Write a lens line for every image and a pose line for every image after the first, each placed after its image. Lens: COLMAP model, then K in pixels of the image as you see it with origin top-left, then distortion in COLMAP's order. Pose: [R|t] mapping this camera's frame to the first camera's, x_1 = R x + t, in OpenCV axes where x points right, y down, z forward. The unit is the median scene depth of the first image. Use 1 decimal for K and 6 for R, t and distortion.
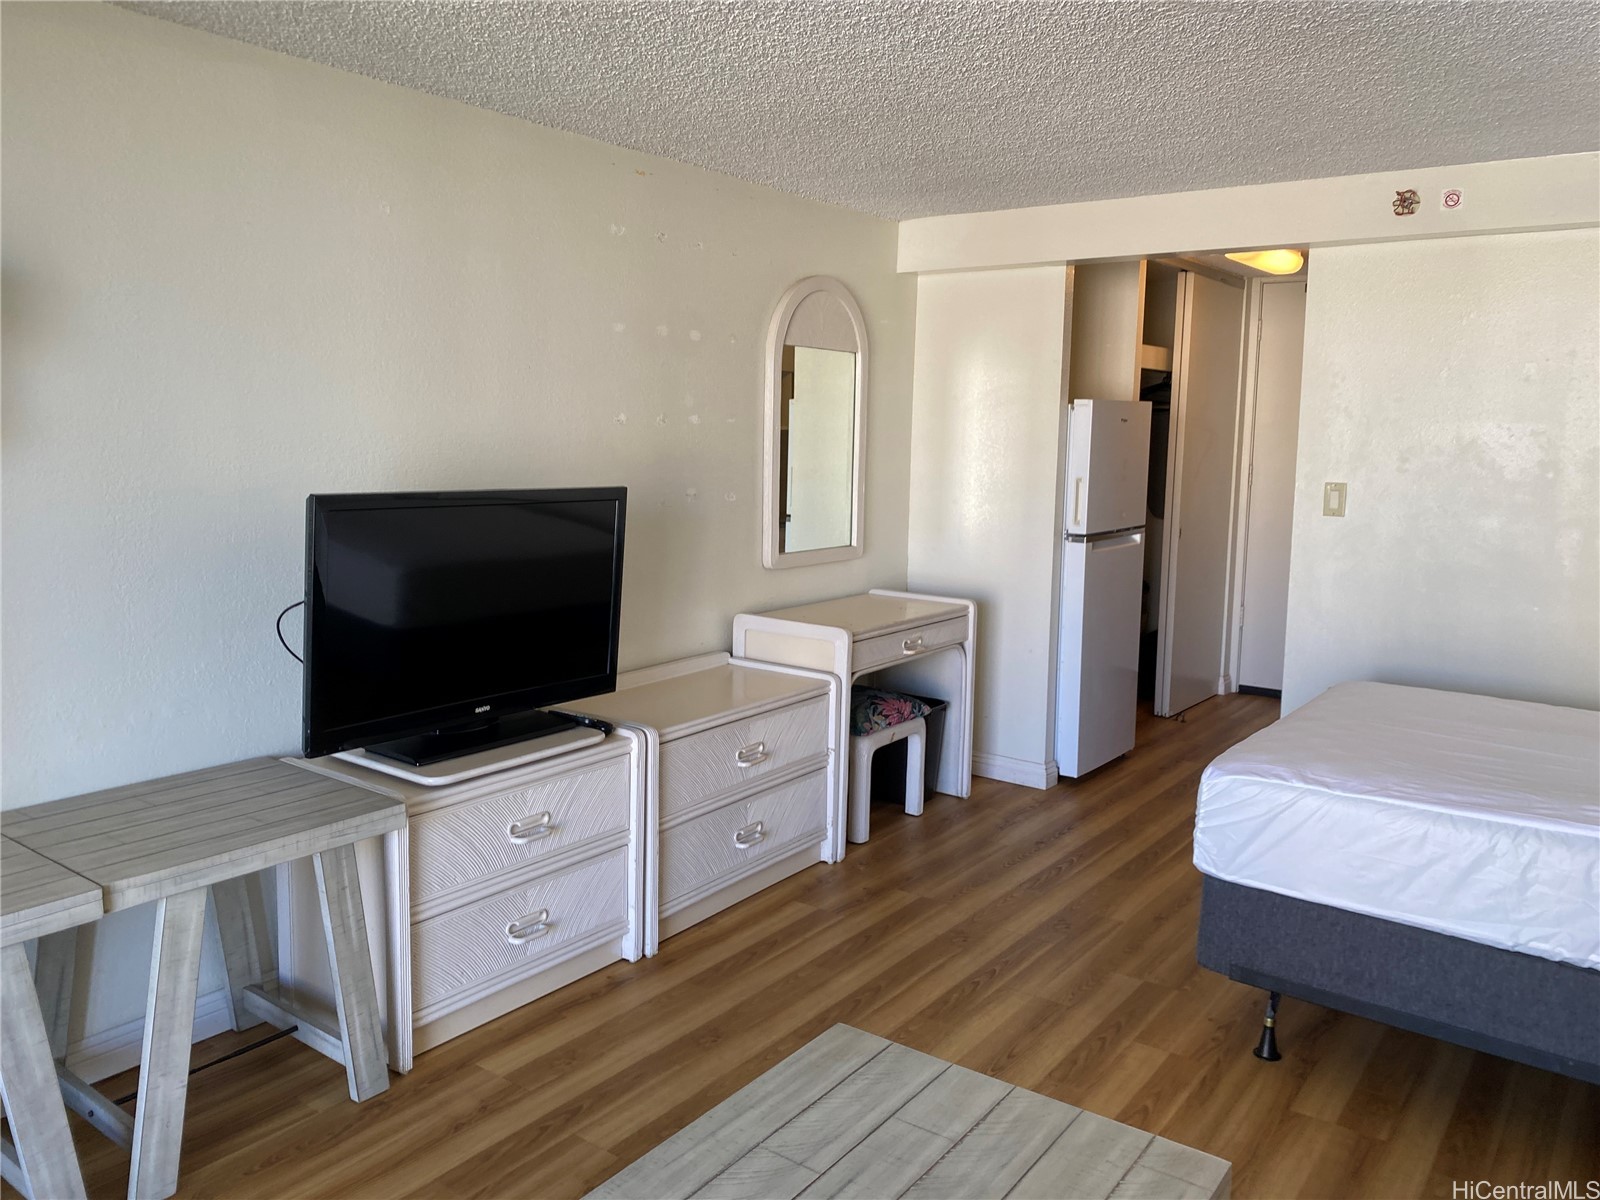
lens RADIAL K [[1213.5, 0, 793.4], [0, 1213.5, 592.8], [0, 0, 1]] dist [0.007496, -0.009279]
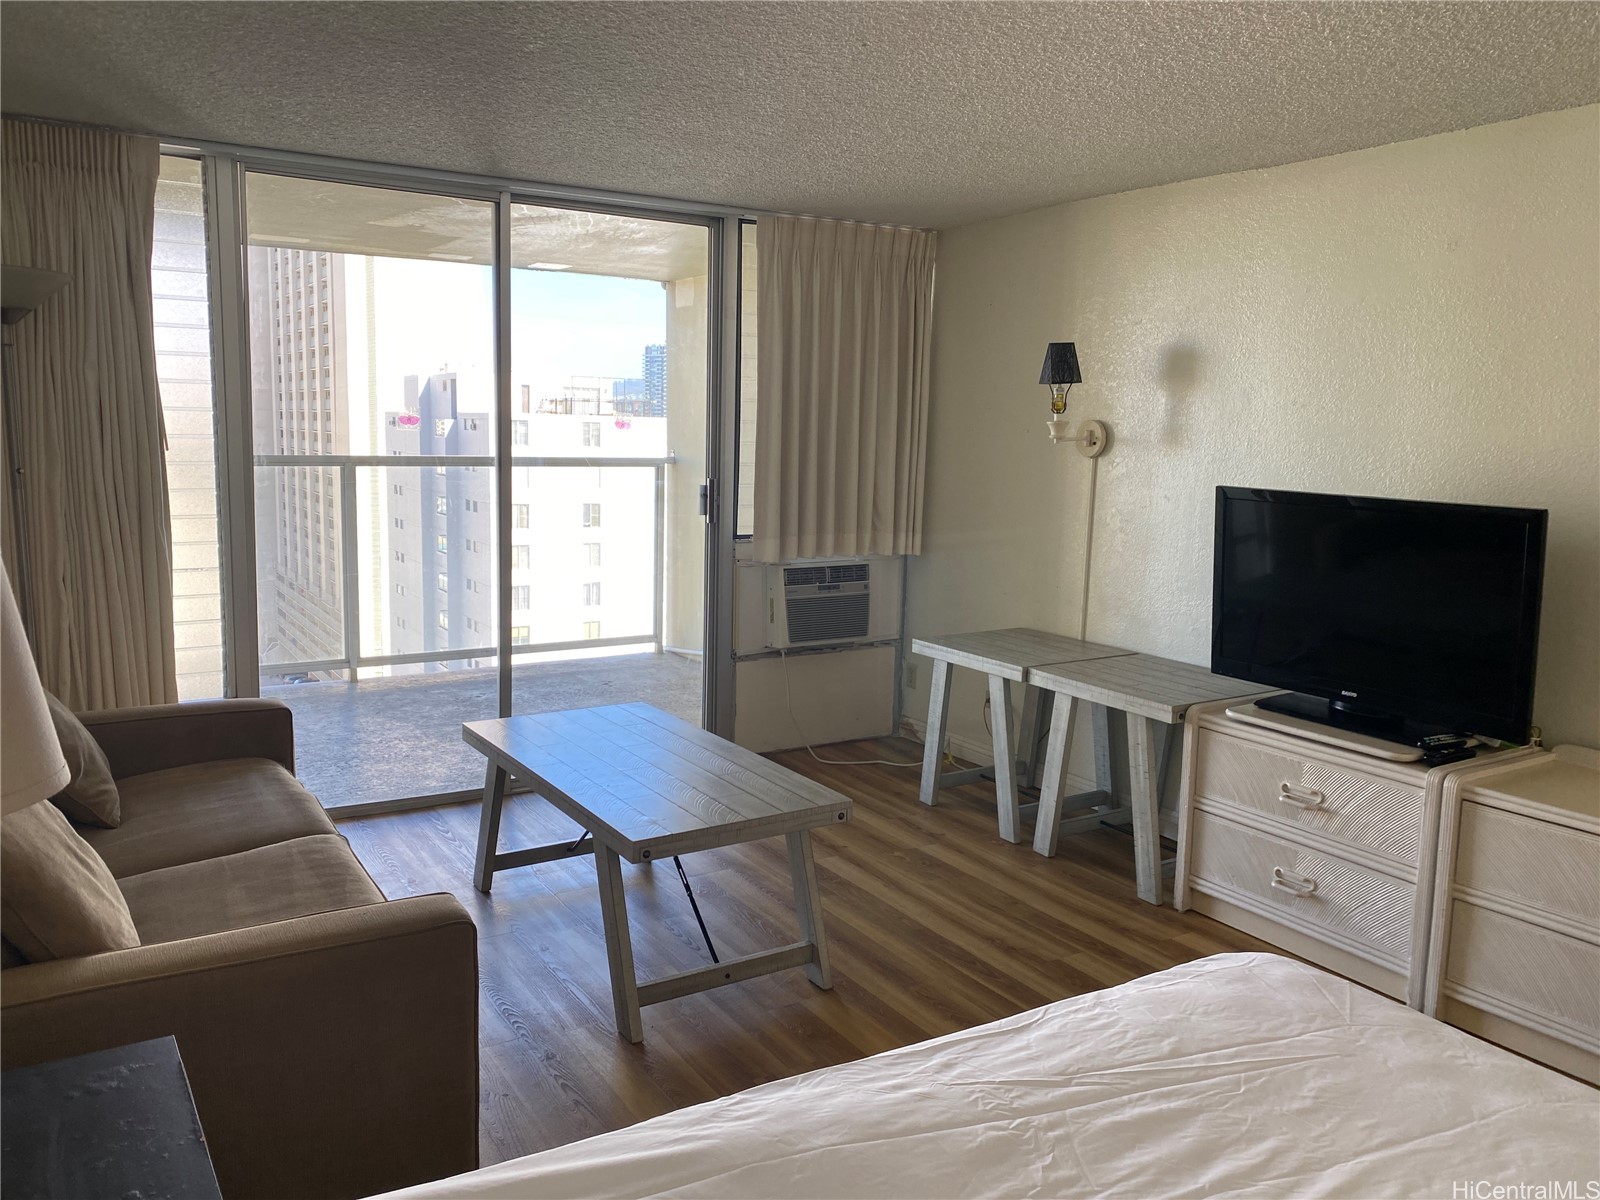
lens RADIAL K [[1213.5, 0, 806.9], [0, 1213.5, 601.4], [0, 0, 1]] dist [0.007496, -0.009279]
pose [[-0.356149, 0.109613, -0.927978, 1.116939], [-0.152477, 0.972968, 0.173447, -0.122055], [0.921905, 0.203268, -0.329808, 1.053147]]
